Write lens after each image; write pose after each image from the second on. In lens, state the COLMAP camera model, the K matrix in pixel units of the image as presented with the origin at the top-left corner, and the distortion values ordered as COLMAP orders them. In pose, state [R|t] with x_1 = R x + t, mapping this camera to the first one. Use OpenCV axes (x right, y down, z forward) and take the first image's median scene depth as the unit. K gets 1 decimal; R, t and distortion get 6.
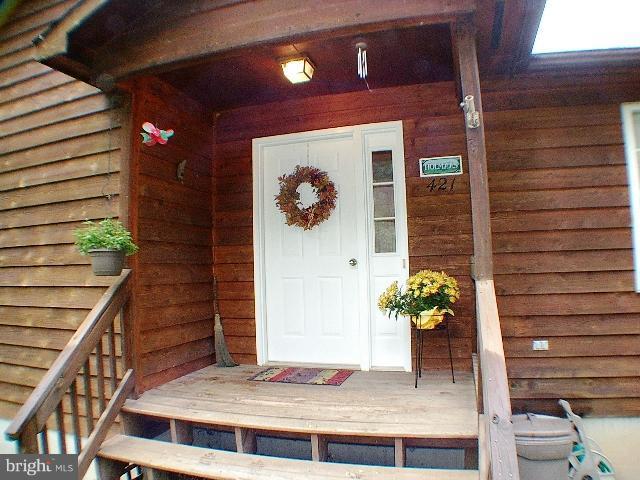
lens RADIAL K [[450.7, 0, 320.0], [0, 450.7, 240.0], [0, 0, 1]] dist [-0.230947, 0.091847]
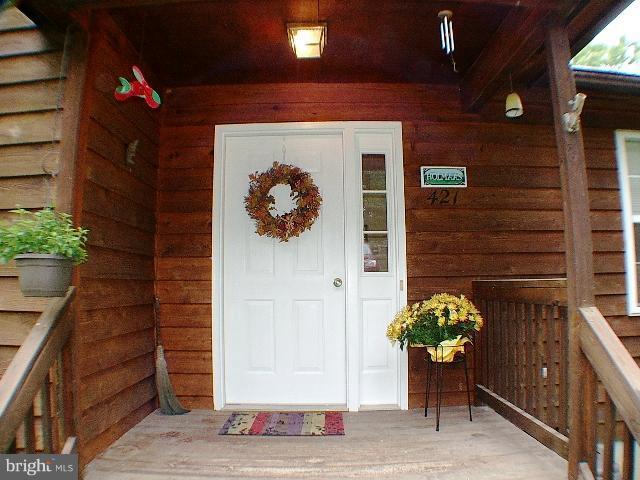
lens RADIAL K [[450.7, 0, 320.0], [0, 450.7, 240.0], [0, 0, 1]] dist [-0.230947, 0.091847]
pose [[0.954376, 0.046281, 0.294999, -0.252429], [-0.034688, 0.998411, -0.044413, 0.010391], [-0.296585, 0.032154, 0.954465, 0.250569]]
